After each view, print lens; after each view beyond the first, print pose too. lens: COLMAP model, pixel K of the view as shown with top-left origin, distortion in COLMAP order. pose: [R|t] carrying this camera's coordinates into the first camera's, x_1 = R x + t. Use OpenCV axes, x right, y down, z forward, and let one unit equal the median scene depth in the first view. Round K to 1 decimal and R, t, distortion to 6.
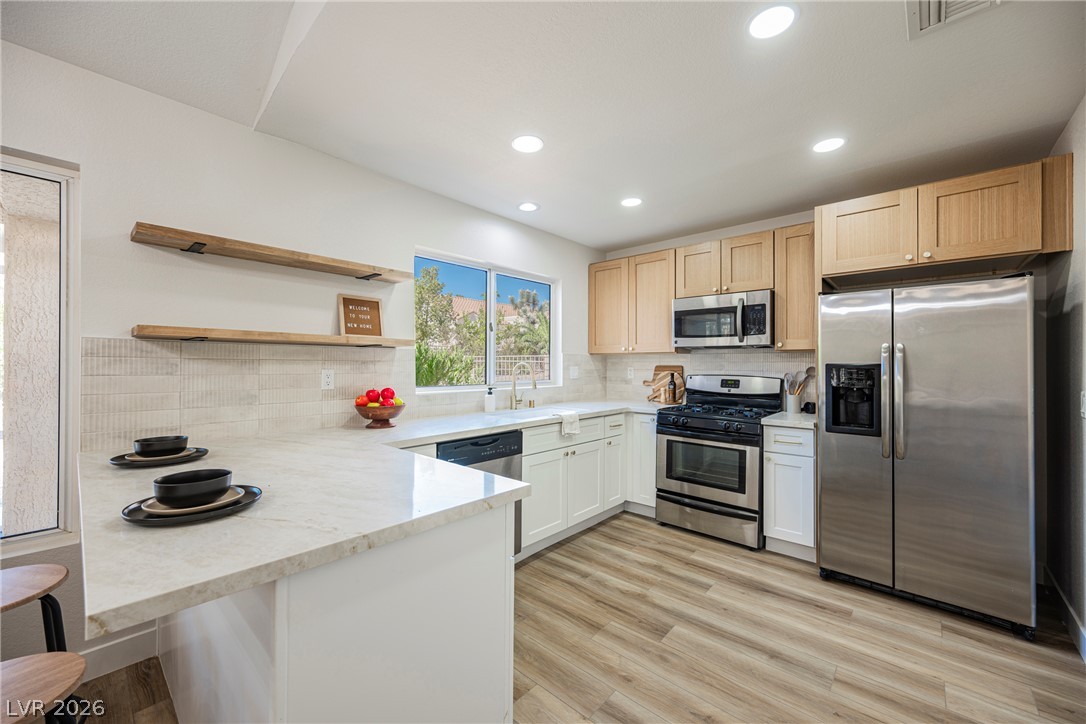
lens RADIAL K [[421.6, 0, 545.8], [0, 421.6, 361.3], [0, 0, 1]] dist [-0.000962, 0.000035]
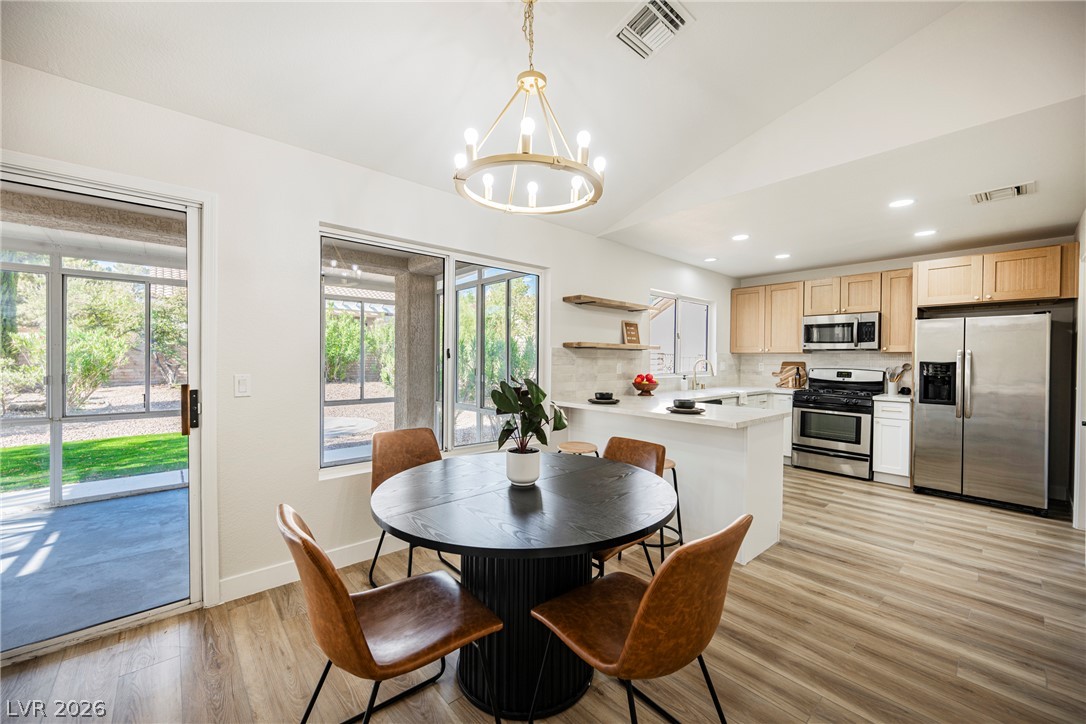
lens RADIAL K [[423.7, 0, 546.5], [0, 423.7, 361.6], [0, 0, 1]] dist [-0.000090, 0.000082]
pose [[0.993842, 0.007538, -0.110553, -0.556504], [-0.005956, 0.999875, 0.014636, -0.009538], [0.110650, -0.013888, 0.993762, -0.745088]]
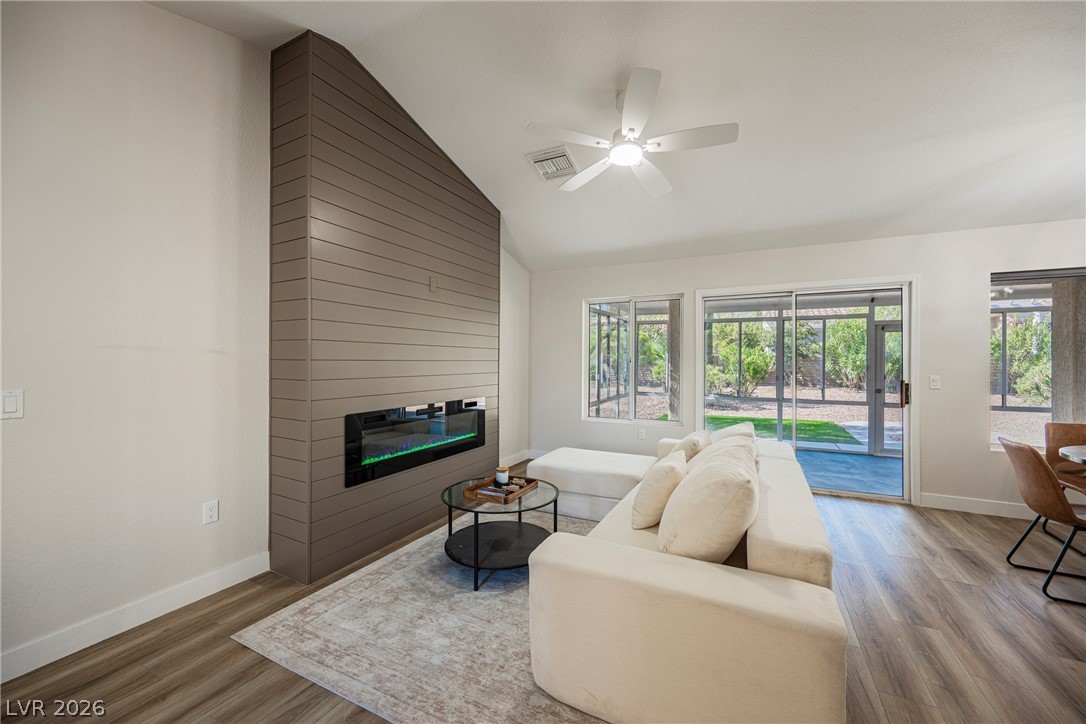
lens RADIAL K [[421.6, 0, 545.8], [0, 421.6, 361.3], [0, 0, 1]] dist [-0.000962, 0.000035]
pose [[0.262356, -0.003097, -0.964966, -0.226311], [0.001833, 0.999995, -0.002711, -0.015675], [0.964969, -0.001057, 0.262360, -1.607023]]
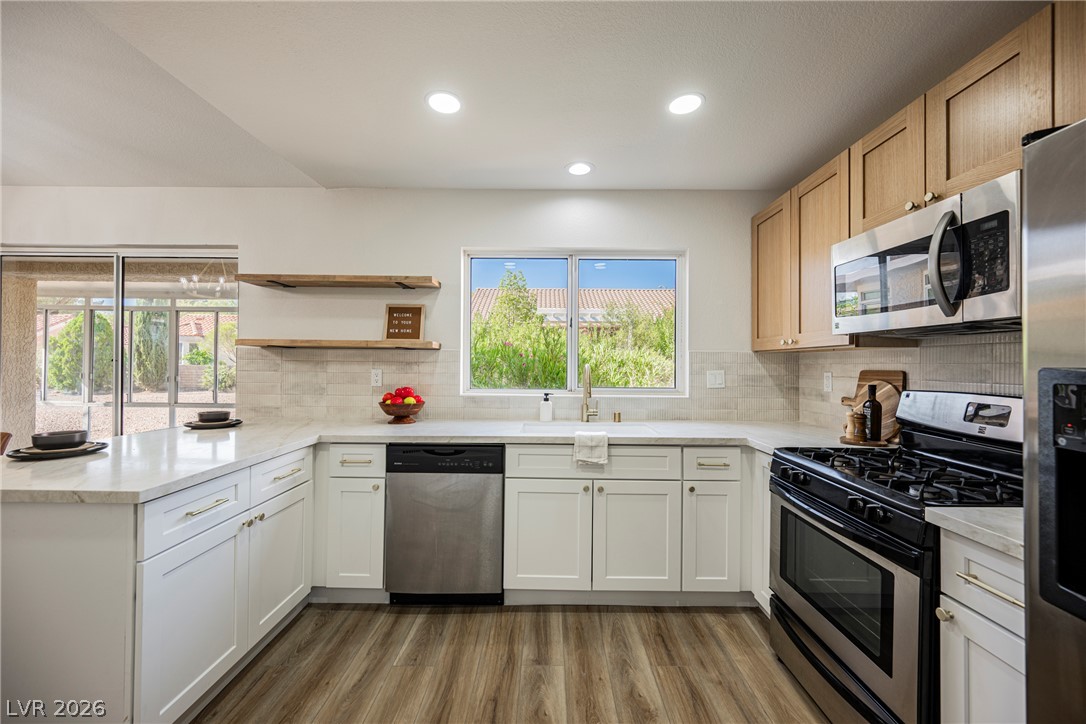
lens RADIAL K [[423.7, 0, 546.5], [0, 423.7, 361.6], [0, 0, 1]] dist [-0.000090, 0.000082]
pose [[0.664306, -0.003779, -0.747451, 0.611639], [-0.001032, 0.999982, -0.005972, 0.003769], [0.747460, 0.004738, 0.664290, 0.504262]]
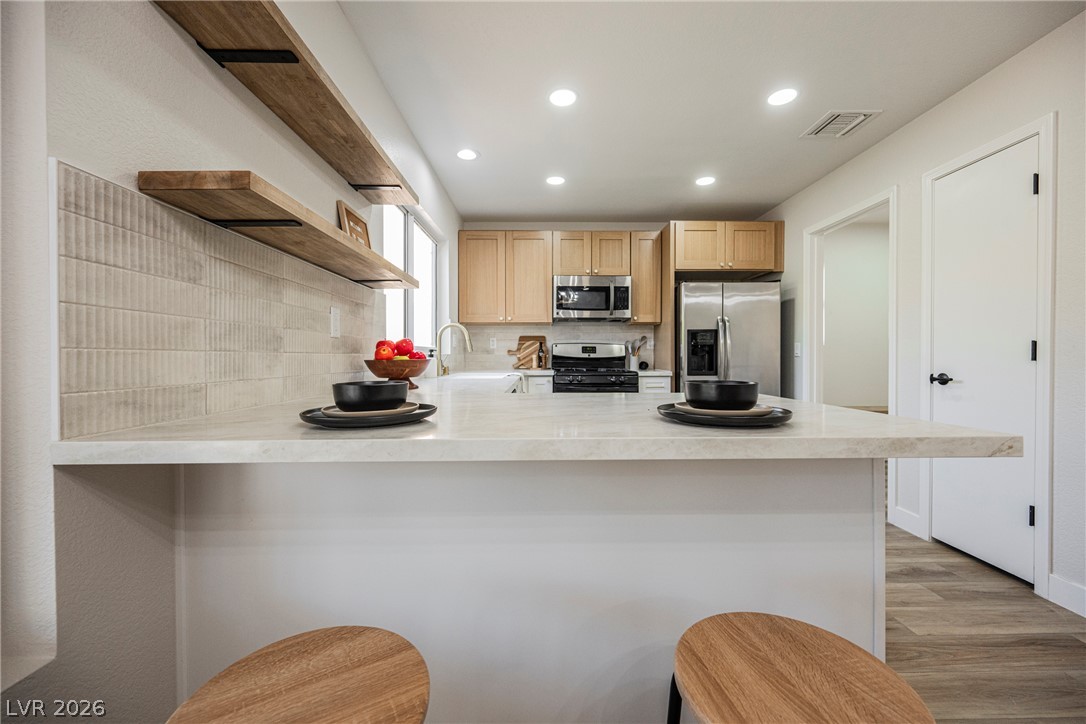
lens RADIAL K [[421.6, 0, 545.8], [0, 421.6, 361.3], [0, 0, 1]] dist [-0.000962, 0.000035]
pose [[0.737147, -0.012916, 0.675609, -0.648276], [-0.000547, 0.999806, 0.019711, 0.082181], [-0.675732, -0.014900, 0.736996, 0.233199]]
